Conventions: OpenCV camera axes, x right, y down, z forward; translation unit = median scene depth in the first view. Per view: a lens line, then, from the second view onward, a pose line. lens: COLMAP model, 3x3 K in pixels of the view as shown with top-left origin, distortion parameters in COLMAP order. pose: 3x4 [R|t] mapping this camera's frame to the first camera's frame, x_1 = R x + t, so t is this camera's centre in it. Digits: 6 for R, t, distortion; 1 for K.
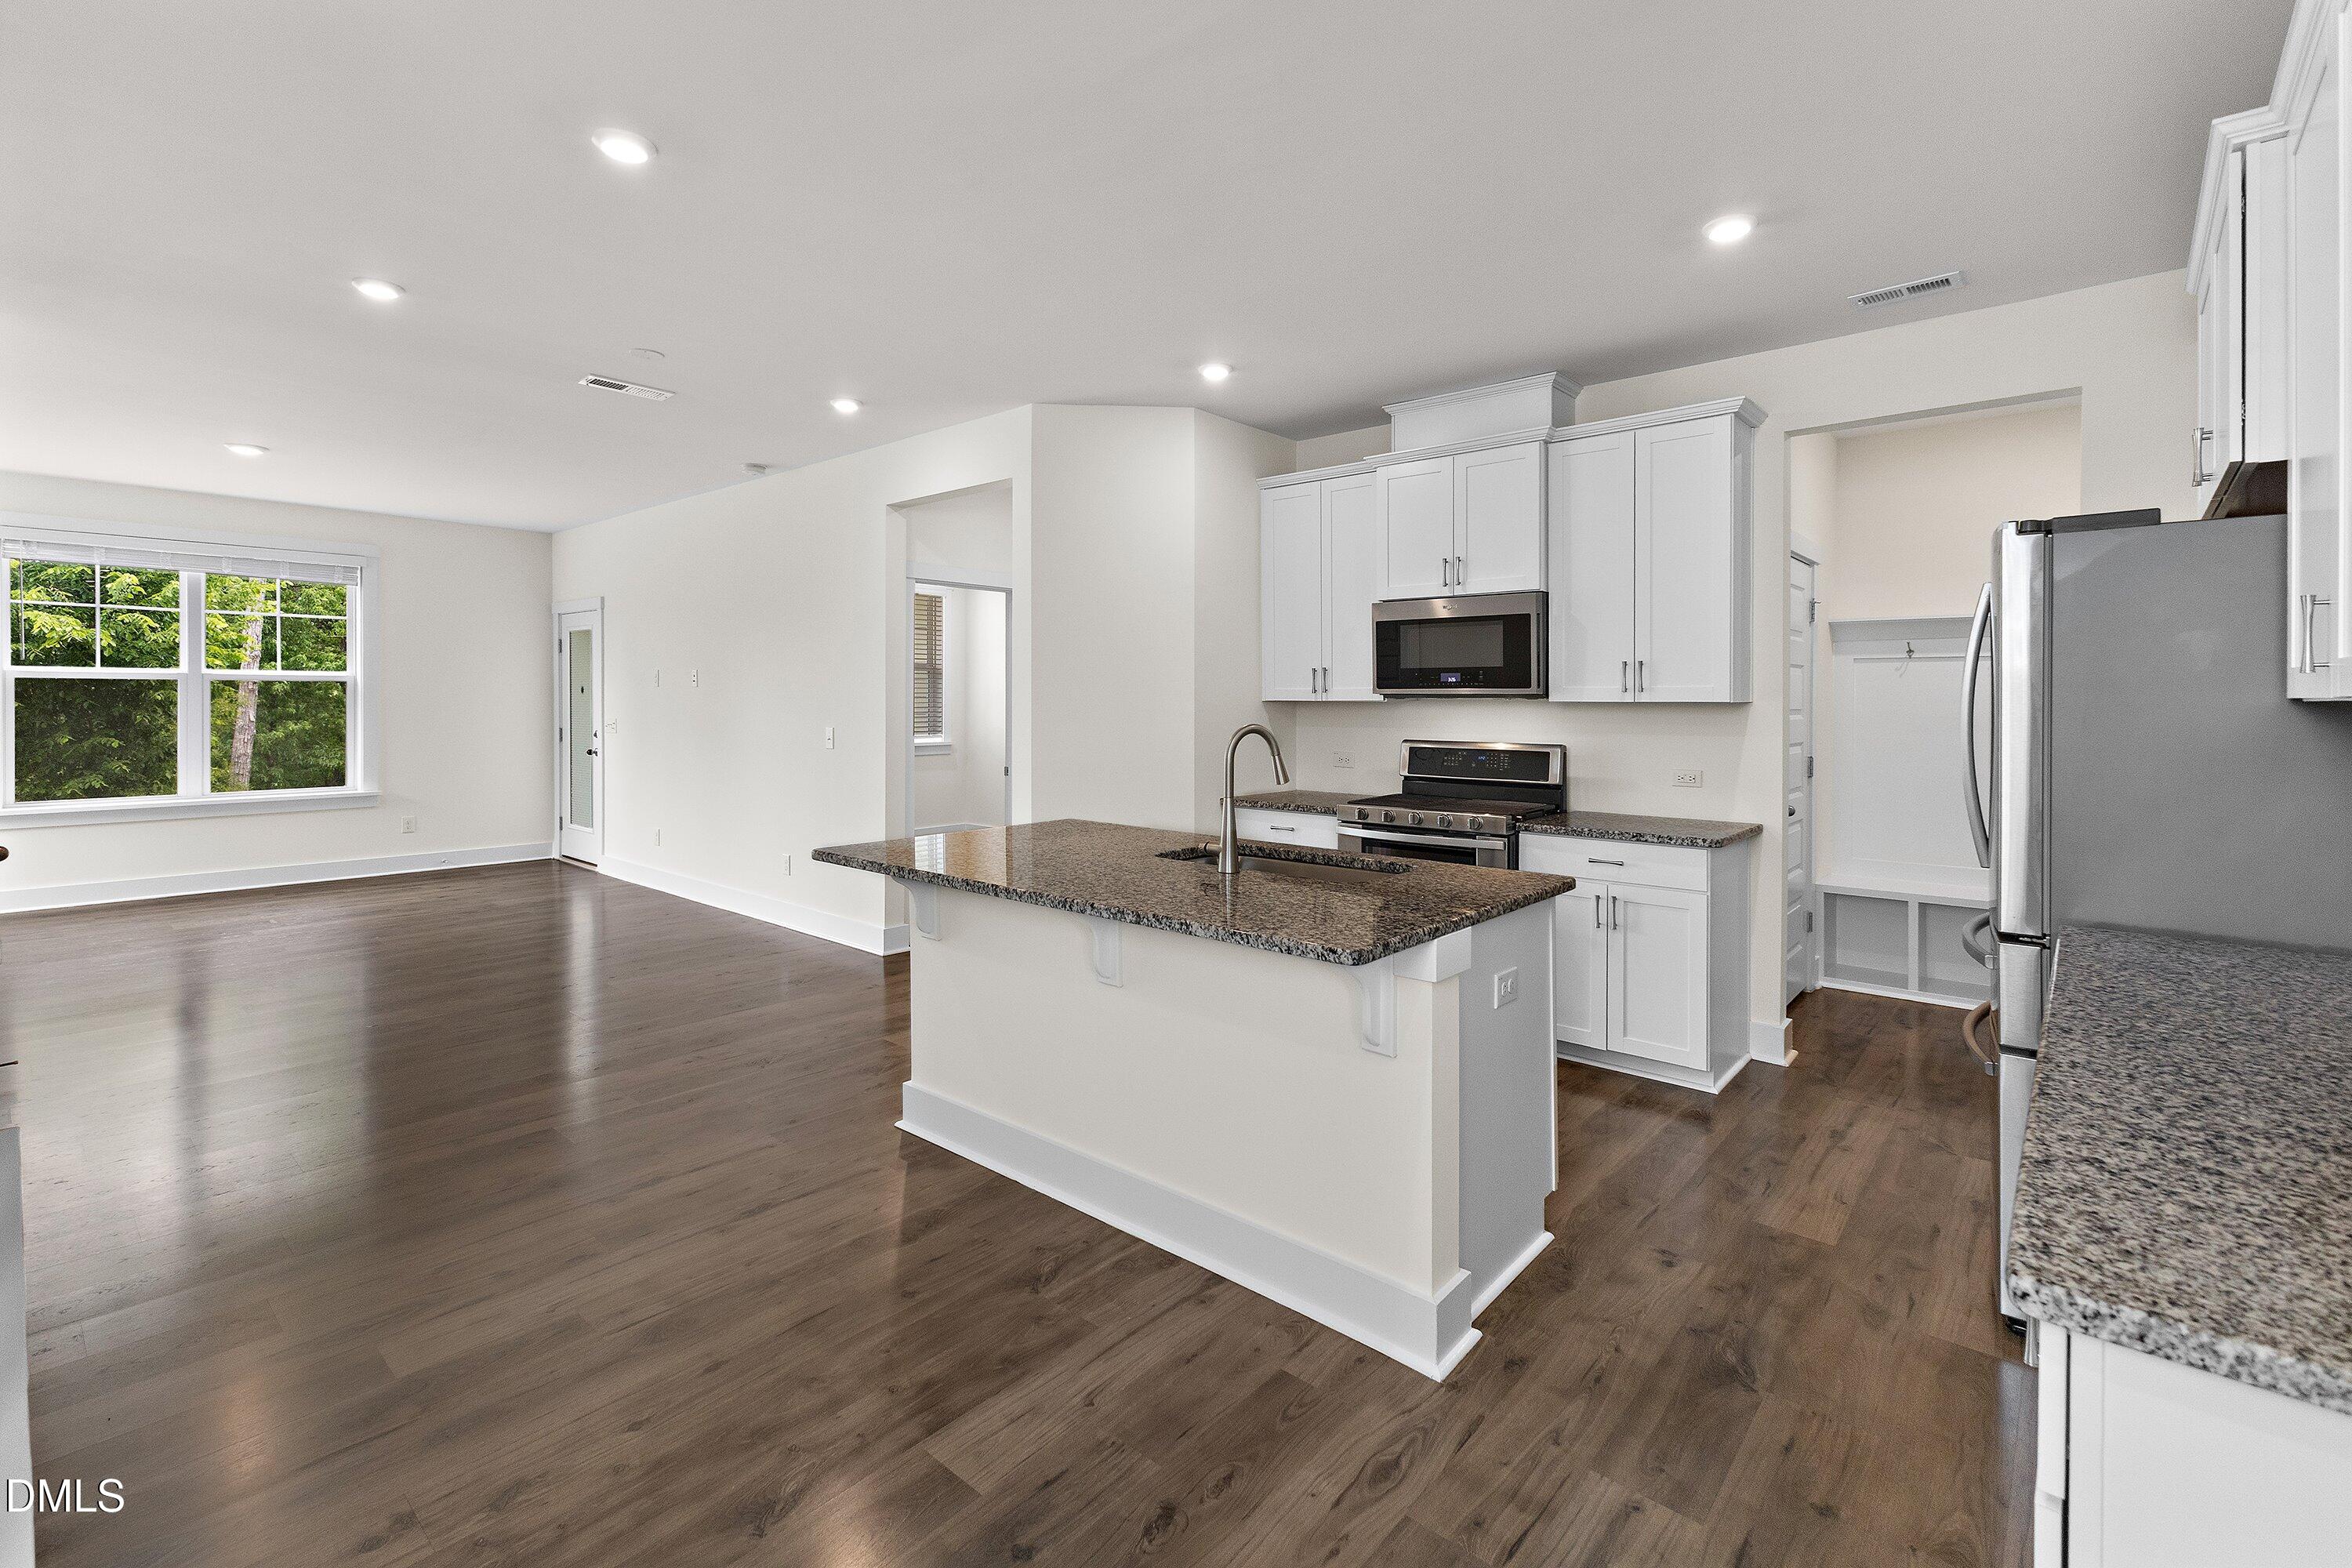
lens RADIAL K [[1072.8, 0, 1190.1], [0, 1072.8, 712.0], [0, 0, 1]] dist [0.016022, -0.005584]
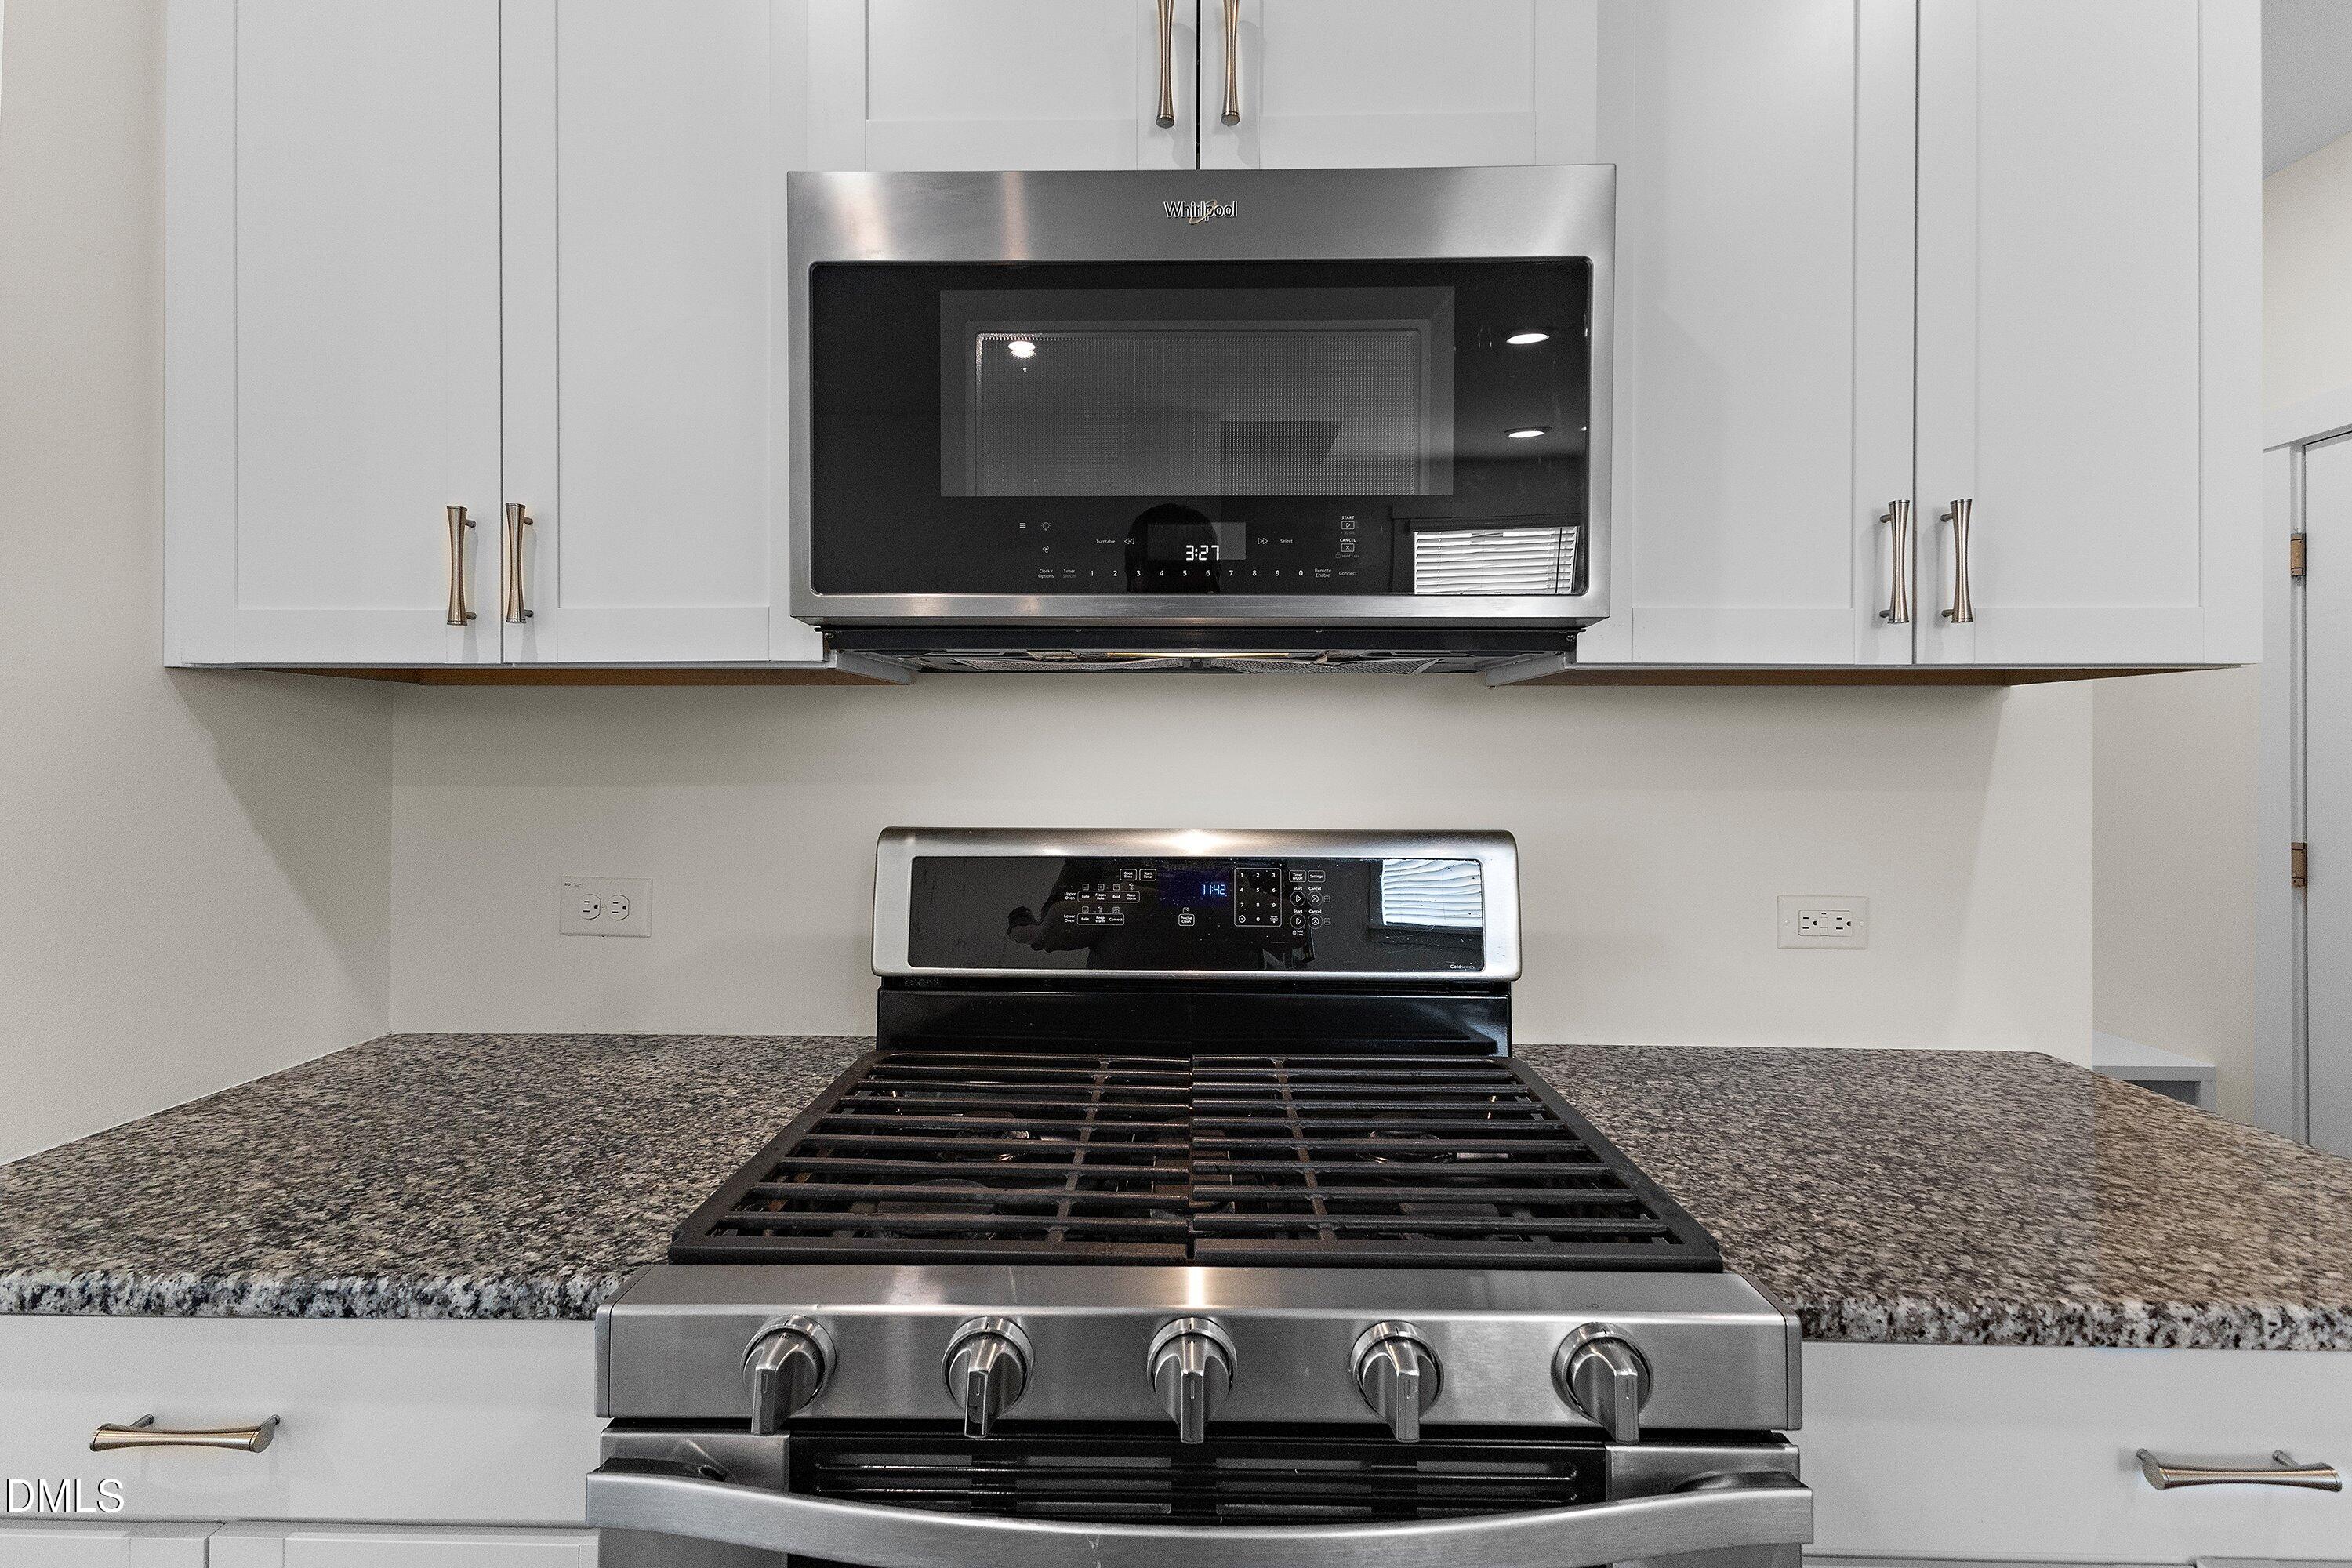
lens RADIAL K [[1072.8, 0, 1182.8], [0, 1072.8, 785.7], [0, 0, 1]] dist [0.016022, -0.005584]
pose [[0.777677, -0.006836, 0.628627, 0.094792], [0.008039, 0.999967, 0.000928, 0.015724], [-0.628613, 0.004332, 0.777706, 0.764497]]
